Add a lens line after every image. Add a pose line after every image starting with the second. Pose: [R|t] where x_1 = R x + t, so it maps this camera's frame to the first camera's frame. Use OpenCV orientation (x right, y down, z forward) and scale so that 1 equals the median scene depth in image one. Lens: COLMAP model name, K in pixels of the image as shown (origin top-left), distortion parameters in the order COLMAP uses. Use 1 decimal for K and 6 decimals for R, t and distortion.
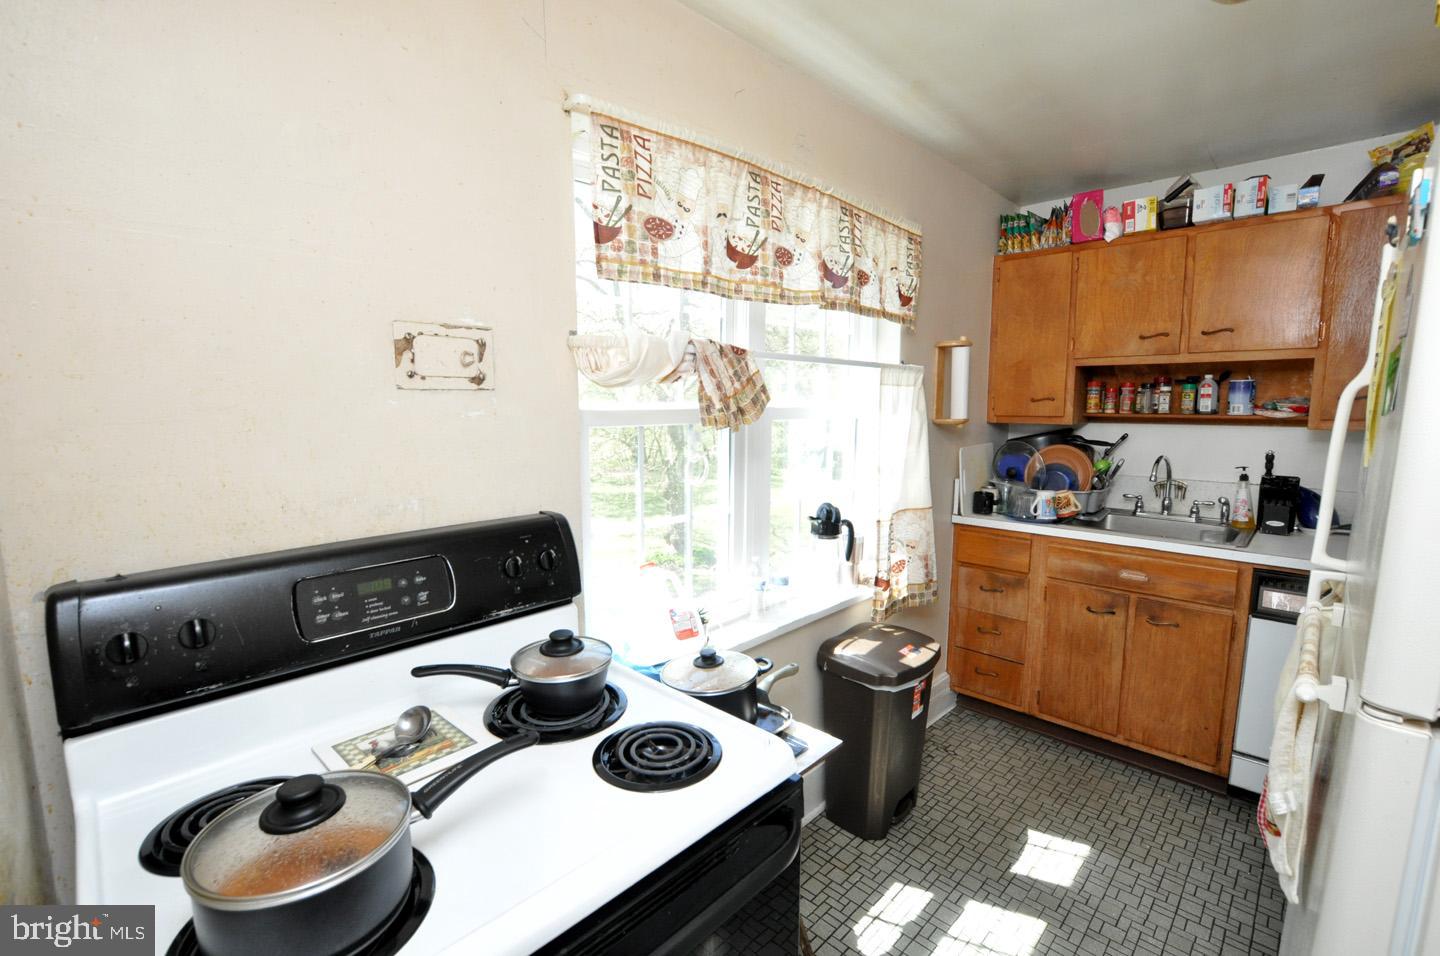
lens RADIAL K [[631.8, 0, 720.0], [0, 631.8, 478.0], [0, 0, 1]] dist [-0.048340, 0.012607]
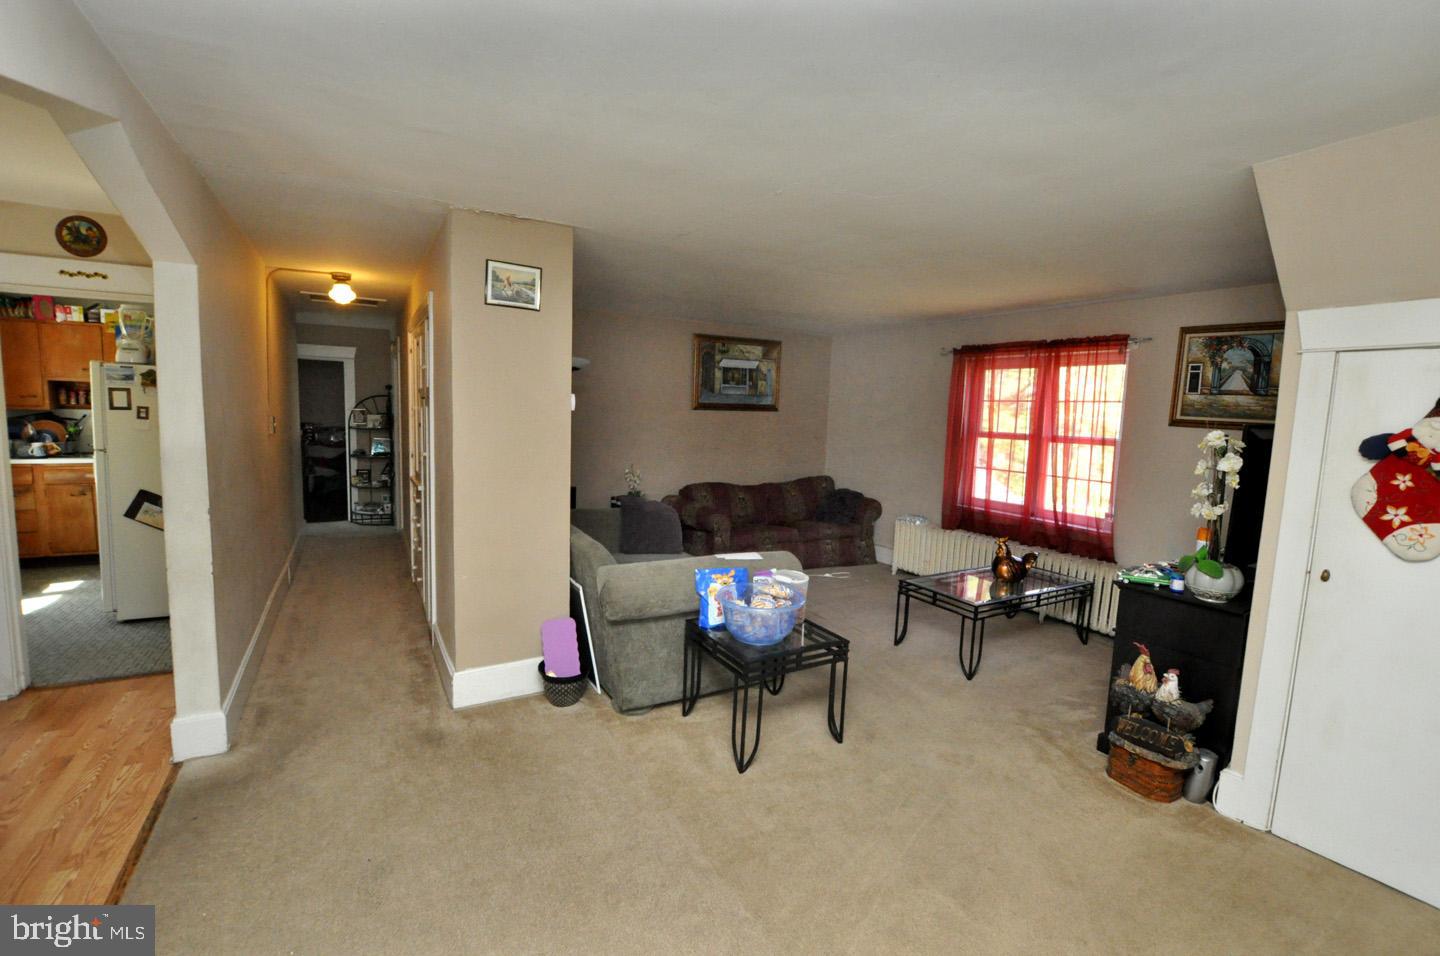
lens RADIAL K [[631.8, 0, 720.0], [0, 631.8, 478.0], [0, 0, 1]] dist [-0.048340, 0.012607]
pose [[0.267618, -0.098321, 0.958495, -0.775635], [0.085772, 0.993262, 0.077939, 0.170895], [-0.959700, 0.061354, 0.274248, -1.647461]]
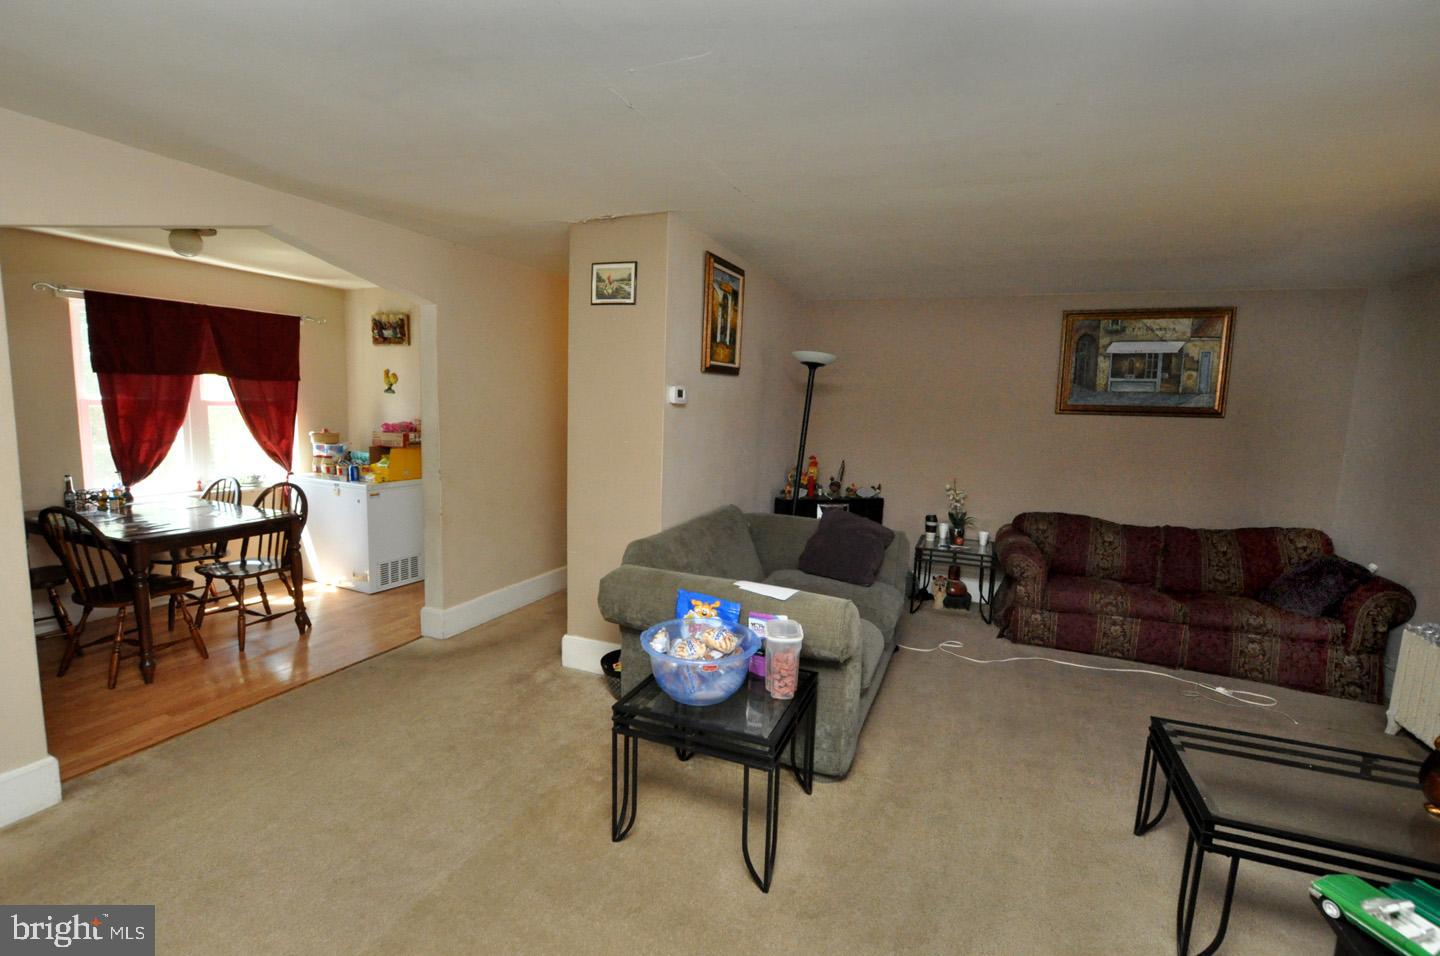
lens RADIAL K [[631.8, 0, 720.0], [0, 631.8, 478.0], [0, 0, 1]] dist [-0.048340, 0.012607]
pose [[0.928644, -0.016687, 0.370597, -0.001084], [0.016596, 0.999856, 0.003436, 0.251317], [-0.370601, 0.002959, 0.928788, -2.190965]]
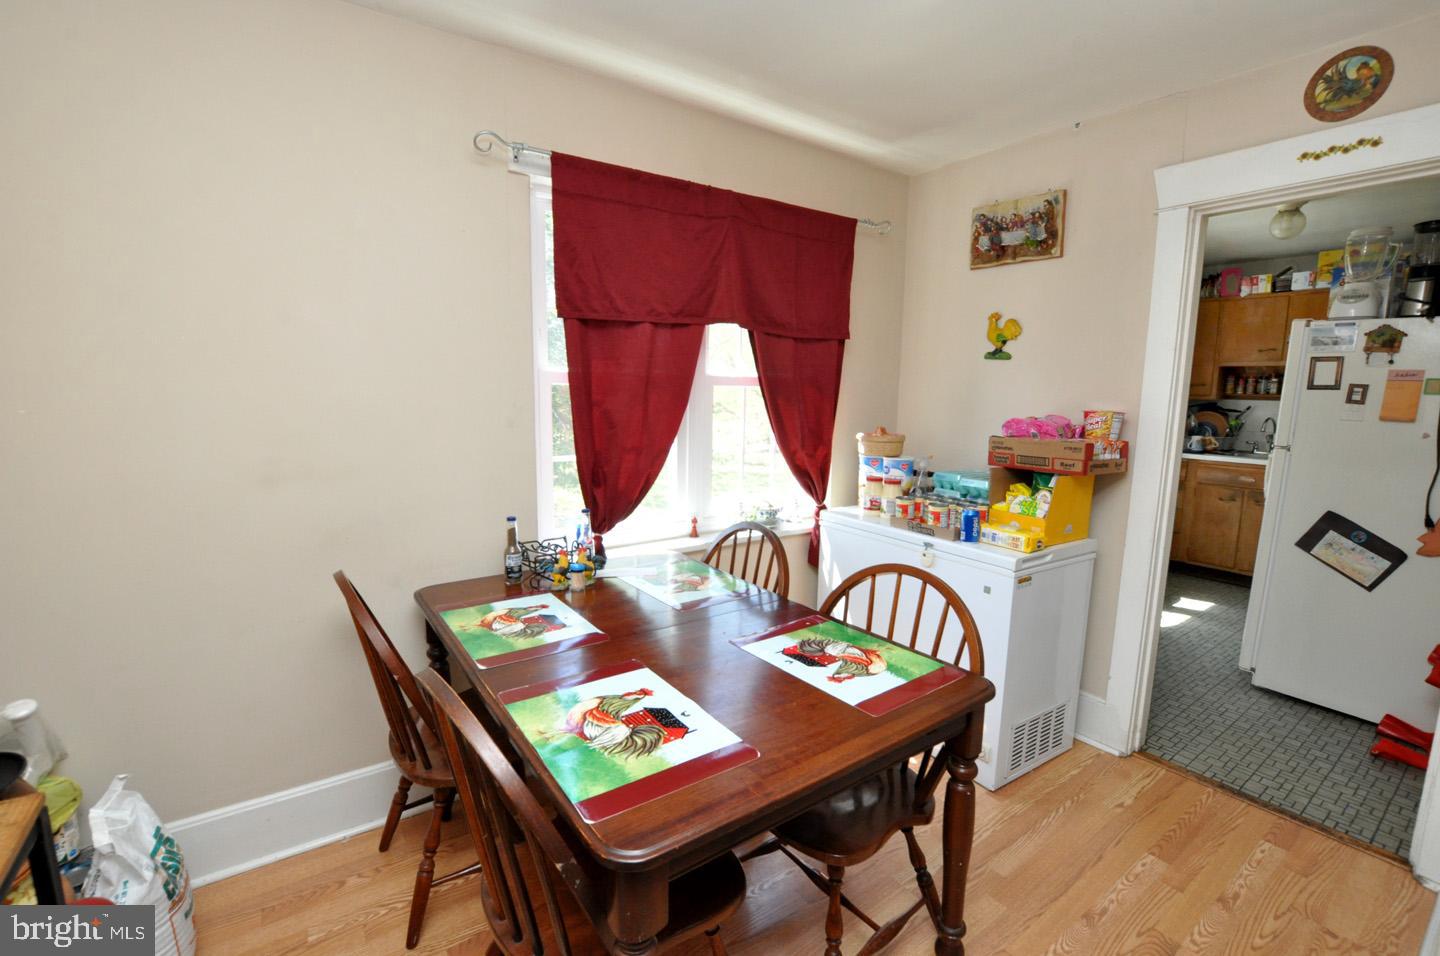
lens RADIAL K [[631.8, 0, 720.0], [0, 631.8, 478.0], [0, 0, 1]] dist [-0.048340, 0.012607]
pose [[0.983003, 0.036821, -0.179860, -0.510713], [-0.033876, 0.999237, 0.019422, 0.155081], [0.180438, -0.012999, 0.983500, -1.005188]]
